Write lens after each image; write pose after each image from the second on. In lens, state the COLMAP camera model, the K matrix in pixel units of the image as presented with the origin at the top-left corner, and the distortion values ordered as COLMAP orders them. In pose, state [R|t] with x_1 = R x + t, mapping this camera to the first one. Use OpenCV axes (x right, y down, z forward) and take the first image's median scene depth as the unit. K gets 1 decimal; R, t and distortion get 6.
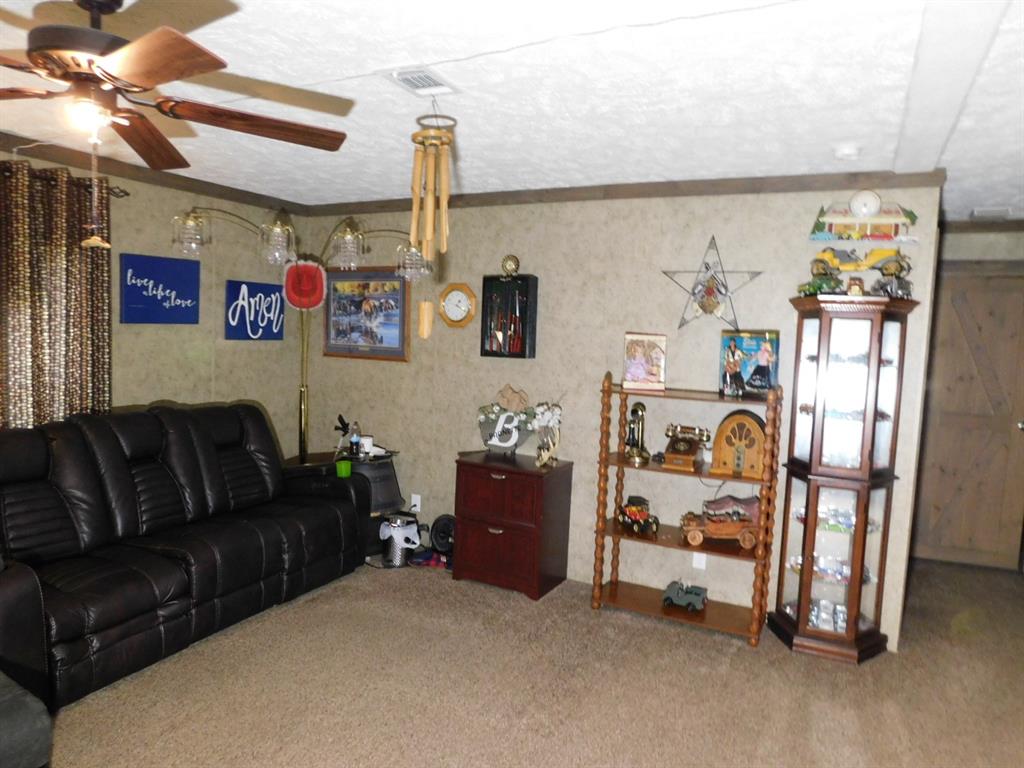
lens RADIAL K [[682.0, 0, 509.7], [0, 682.0, 385.6], [0, 0, 1]] dist [-0.073099, 0.050968]
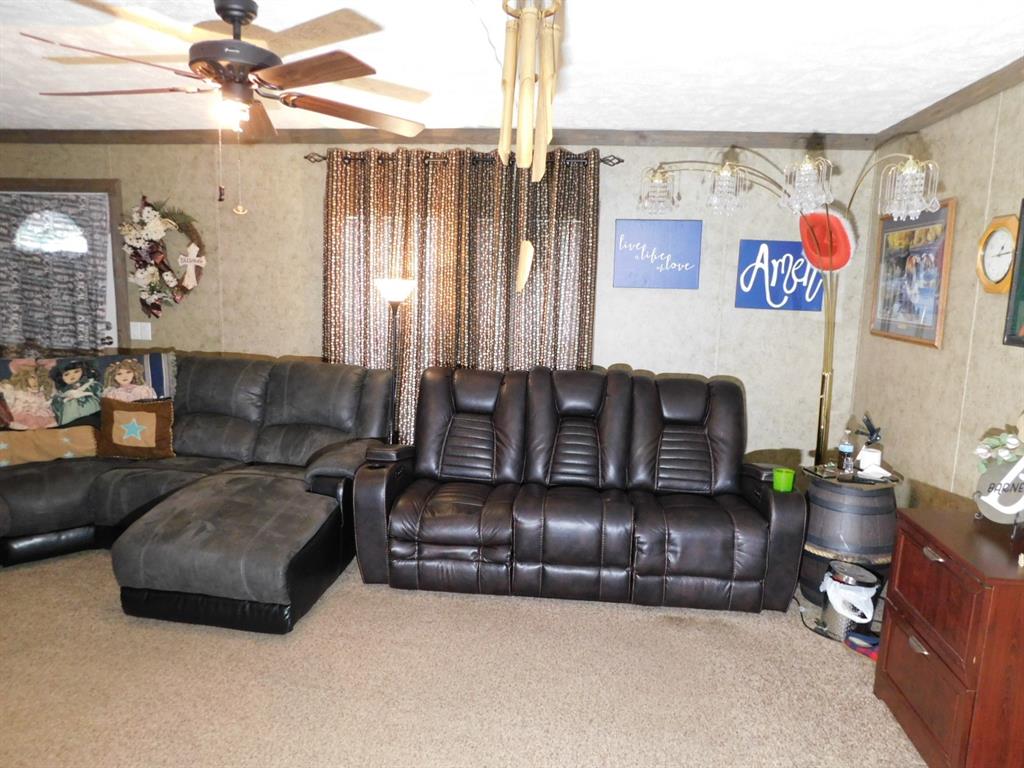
lens RADIAL K [[682.0, 0, 517.9], [0, 682.0, 383.6], [0, 0, 1]] dist [-0.073099, 0.050968]
pose [[0.353388, 0.118092, -0.927993, 0.320645], [-0.095284, 0.991385, 0.089874, -0.022170], [0.930612, 0.056662, 0.361595, 0.424250]]
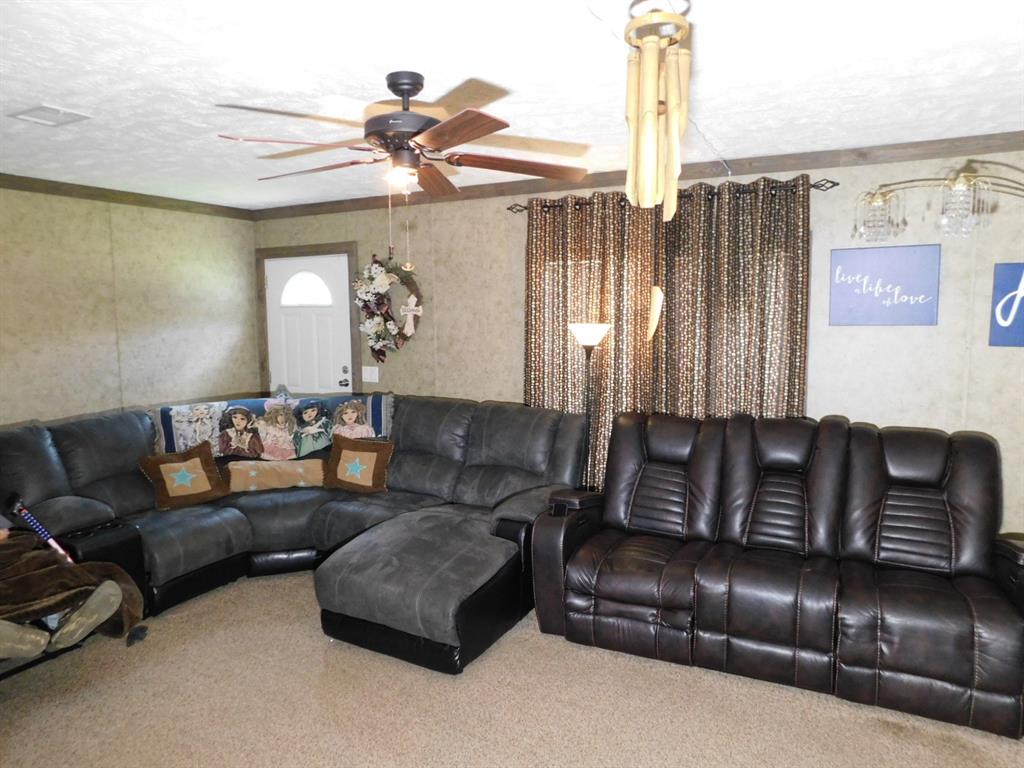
lens RADIAL K [[682.0, 0, 509.5], [0, 682.0, 381.9], [0, 0, 1]] dist [-0.073099, 0.050968]
pose [[-0.008139, 0.064757, -0.997868, 0.309581], [-0.078257, 0.994799, 0.065196, -0.036345], [0.996900, 0.078621, -0.003029, 0.494796]]
